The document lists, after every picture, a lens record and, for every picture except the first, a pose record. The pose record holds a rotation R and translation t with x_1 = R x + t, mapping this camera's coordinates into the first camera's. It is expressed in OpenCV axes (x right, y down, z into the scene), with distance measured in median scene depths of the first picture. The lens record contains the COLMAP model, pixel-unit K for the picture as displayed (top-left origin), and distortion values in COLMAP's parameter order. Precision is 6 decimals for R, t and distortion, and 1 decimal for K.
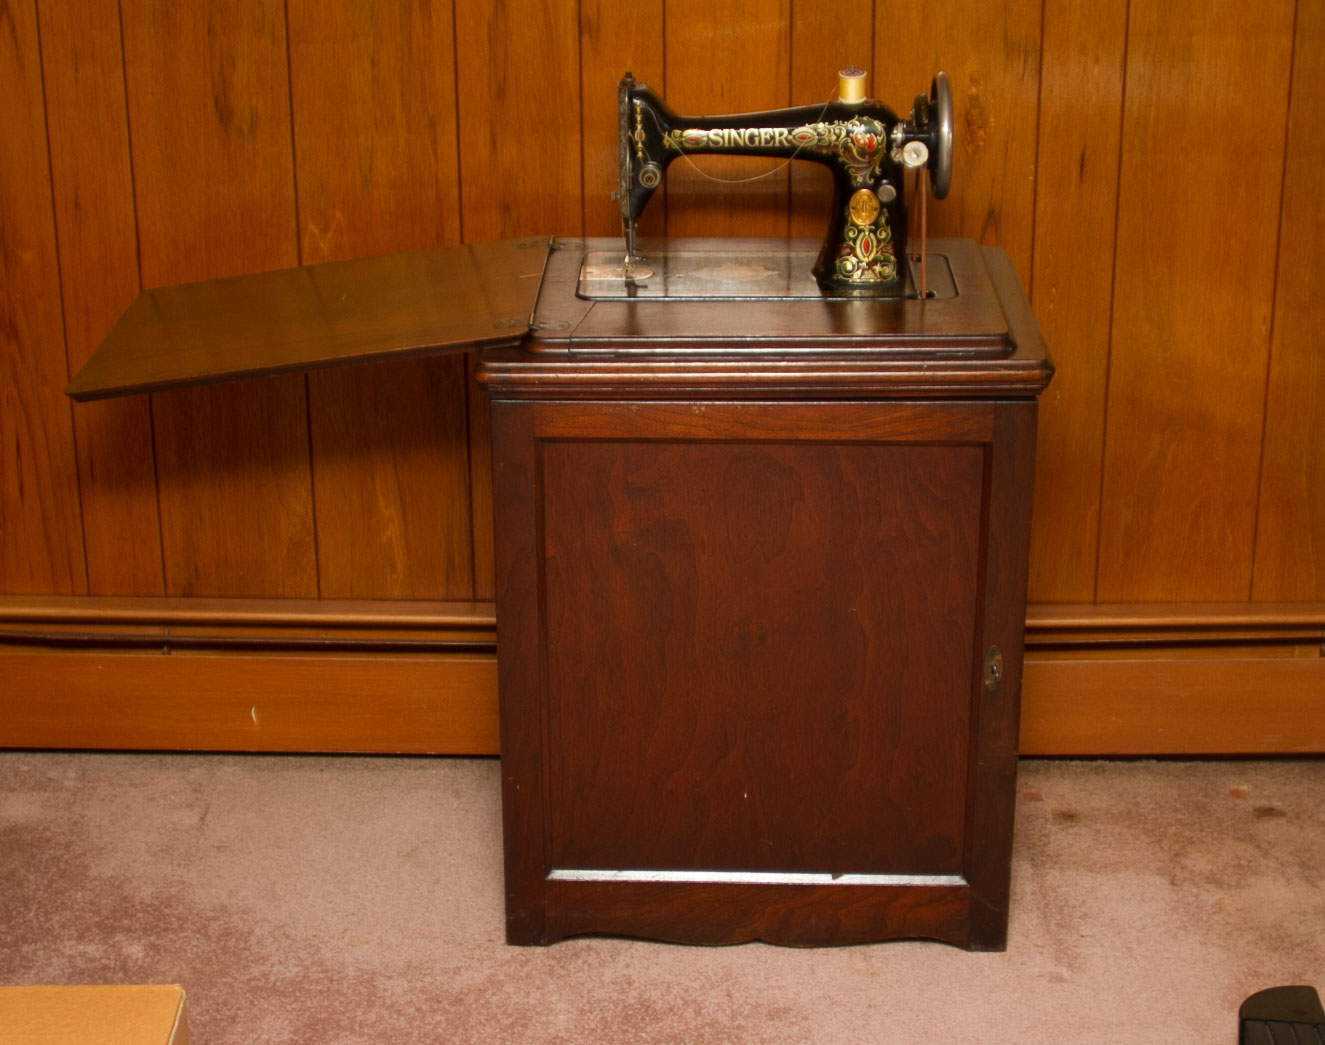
lens RADIAL K [[2384.9, 0, 681.7], [0, 2384.9, 462.7], [0, 0, 1]] dist [-0.073491, 0.074632]
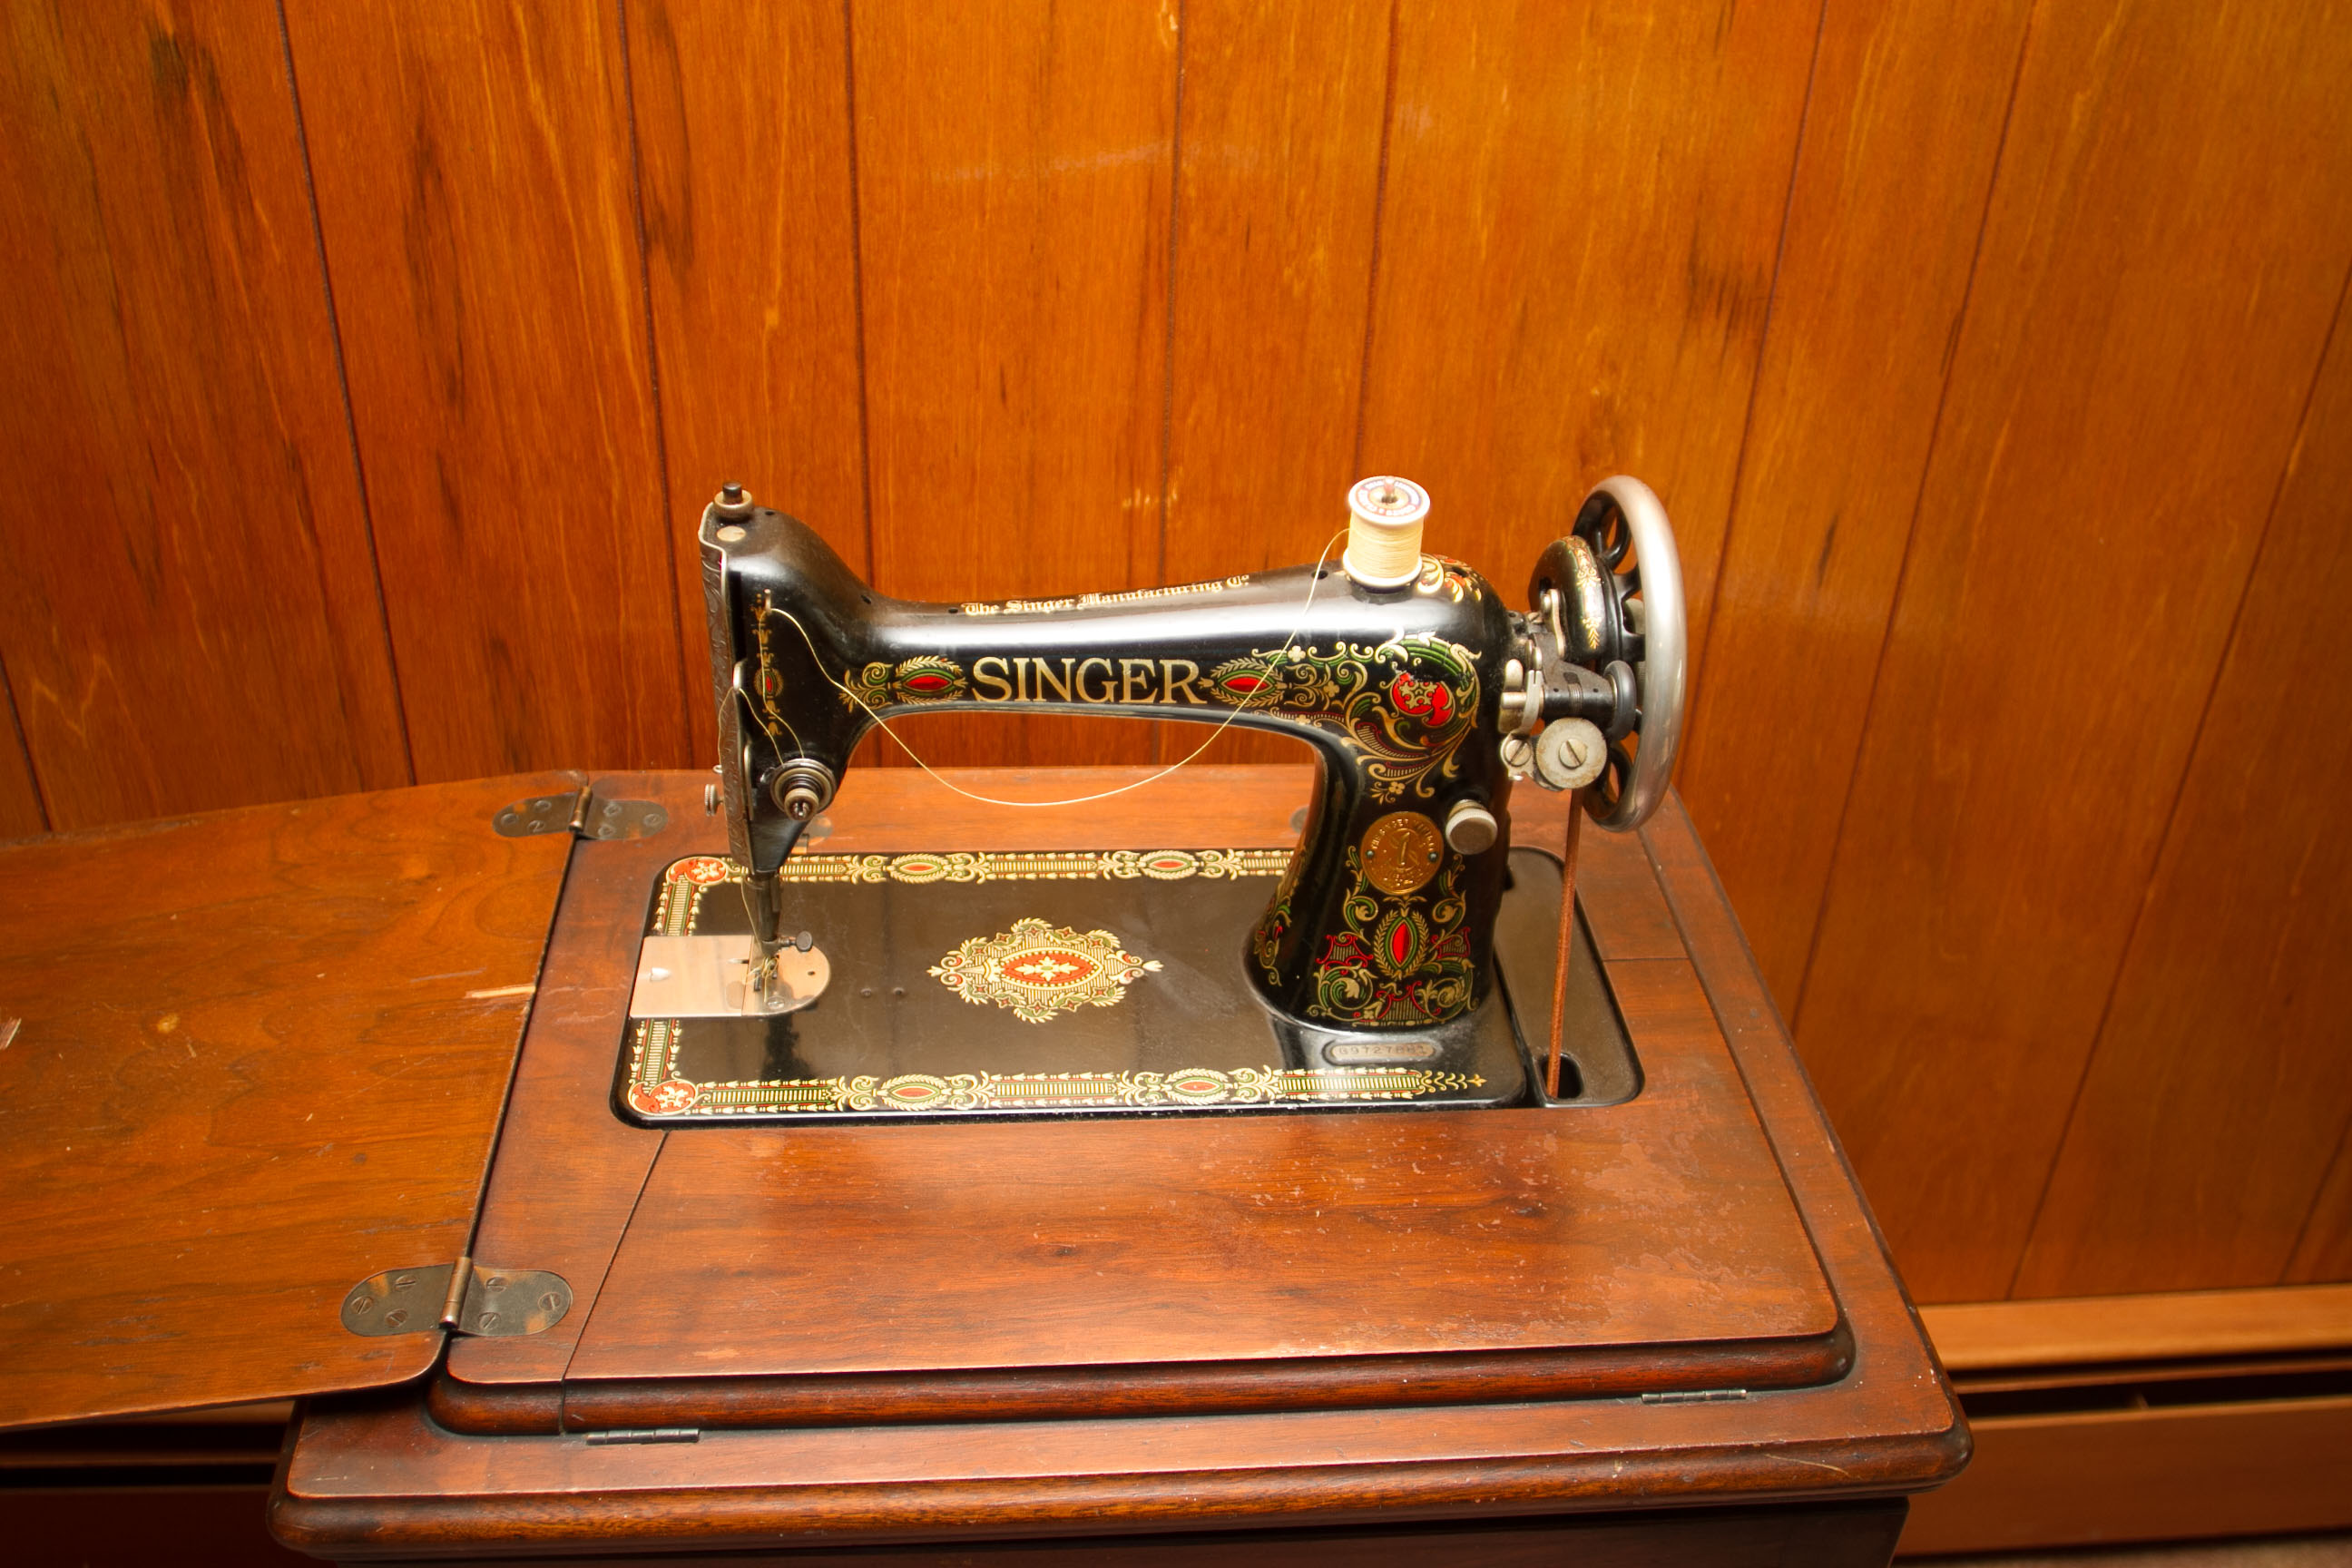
lens RADIAL K [[2187.8, 0, 1168.4], [0, 2187.8, 781.1], [0, 0, 1]] dist [-0.077361, 0.065805]
pose [[0.995286, -0.016200, 0.095621, 0.008405], [-0.006022, 0.973724, 0.227652, -0.176425], [-0.096796, -0.227155, 0.969036, 0.621039]]
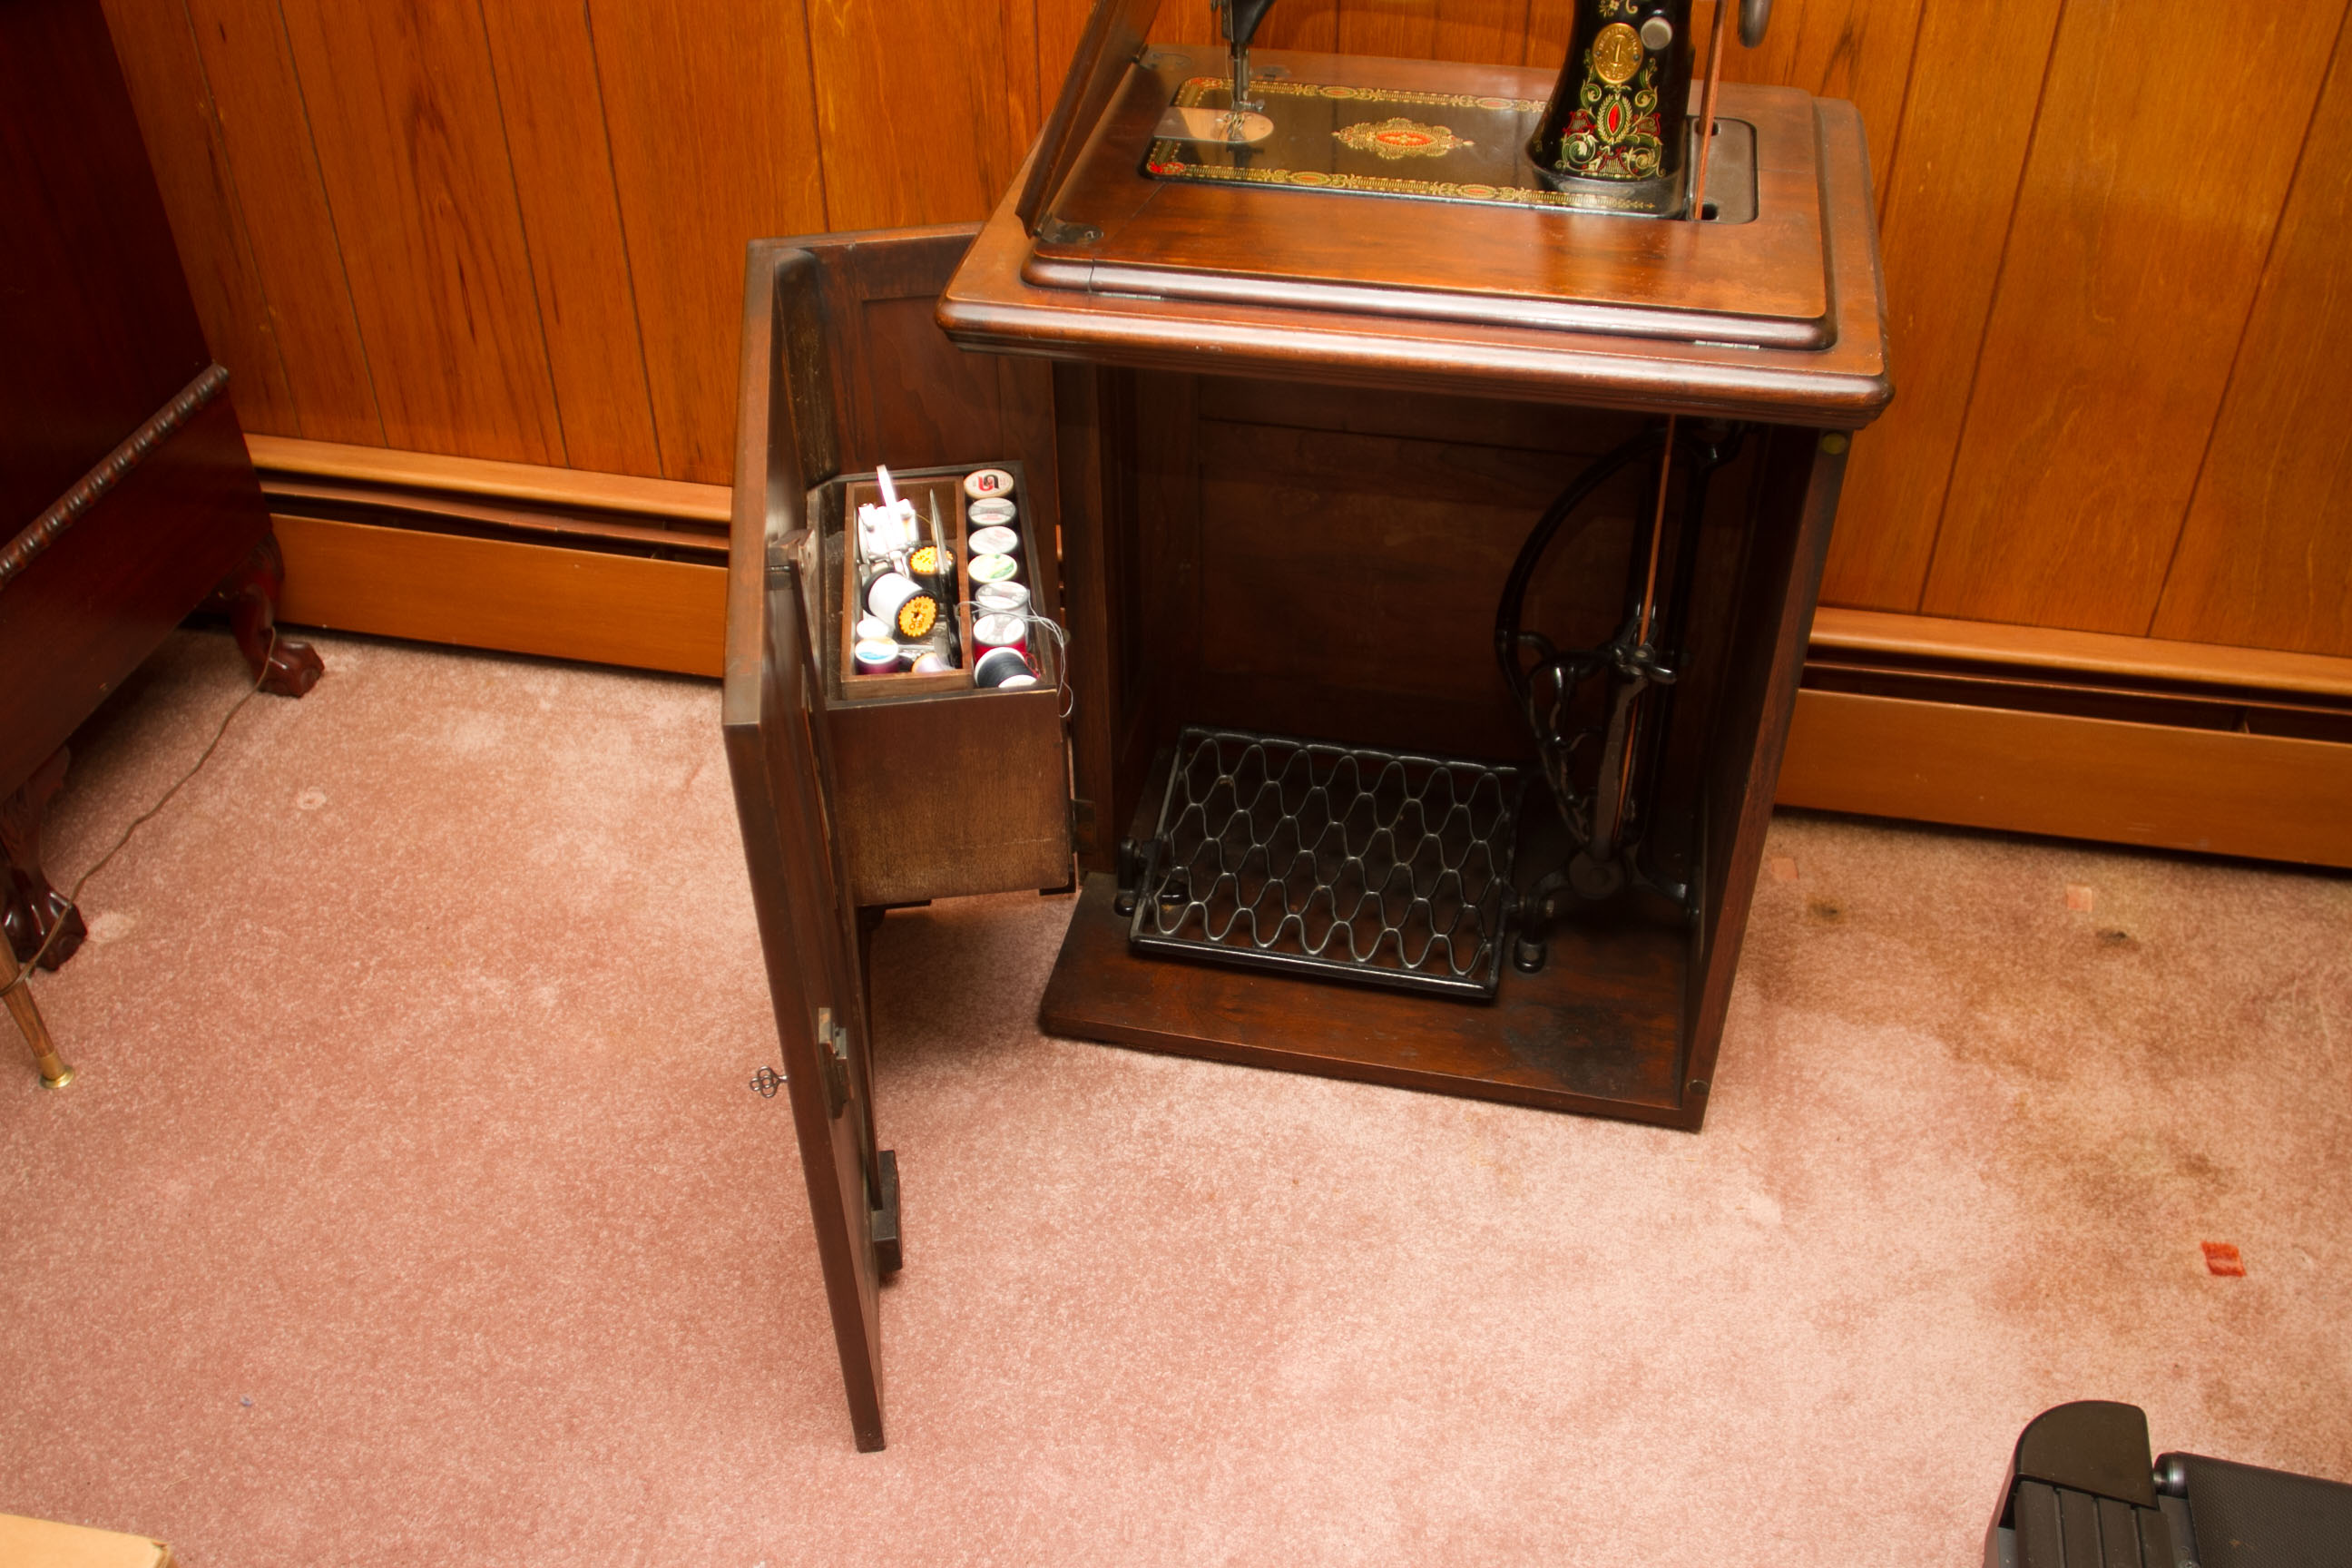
lens RADIAL K [[2167.3, 0, 1176.0], [0, 2167.3, 784.0], [0, 0, 1]] dist [-0.065778, 0.051105]
pose [[0.983209, 0.112266, -0.143863, 0.059992], [-0.060310, 0.943973, 0.324466, -0.093153], [0.172230, -0.310341, 0.934893, 0.382206]]
